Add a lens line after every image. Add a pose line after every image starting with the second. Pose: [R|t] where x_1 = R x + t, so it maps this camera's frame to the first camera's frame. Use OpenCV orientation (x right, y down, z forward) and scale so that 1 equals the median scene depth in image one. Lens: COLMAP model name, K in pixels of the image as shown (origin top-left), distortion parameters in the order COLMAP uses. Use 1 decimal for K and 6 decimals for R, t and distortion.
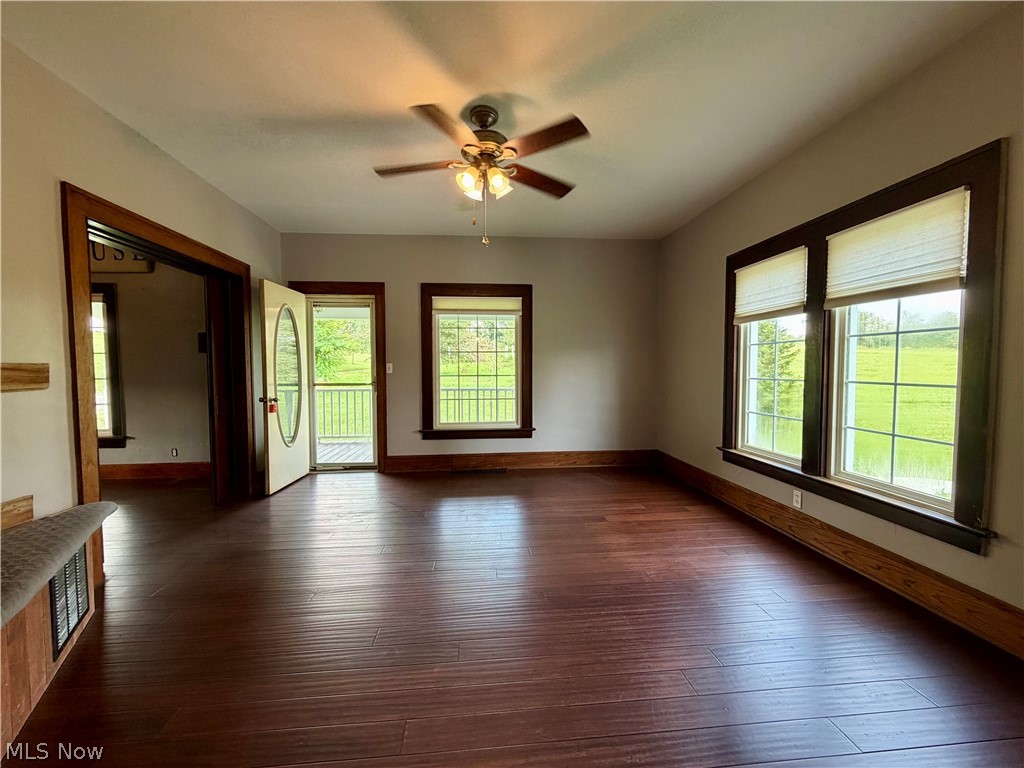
lens RADIAL K [[410.9, 0, 508.4], [0, 410.9, 384.6], [0, 0, 1]] dist [-0.000979, 0.000057]
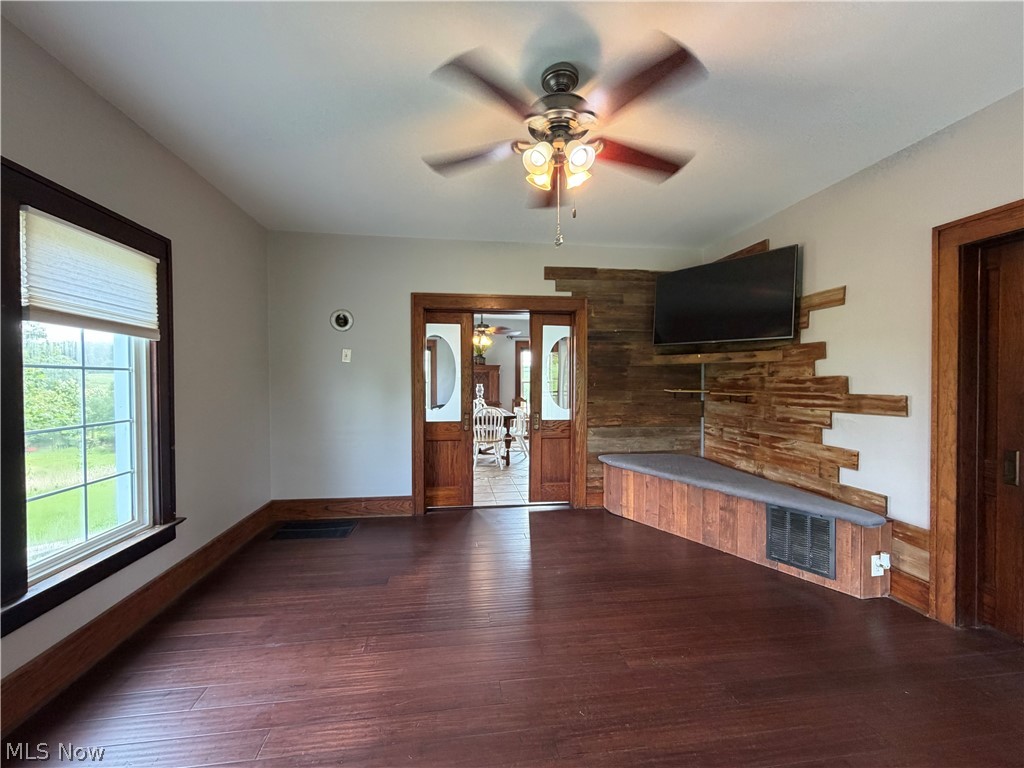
lens RADIAL K [[410.9, 0, 510.2], [0, 410.9, 385.0], [0, 0, 1]] dist [-0.000979, 0.000057]
pose [[-0.999429, 0.004189, -0.033517, 0.067103], [0.002127, 0.998116, 0.061313, -0.140329], [0.033711, 0.061207, -0.997556, 1.903197]]
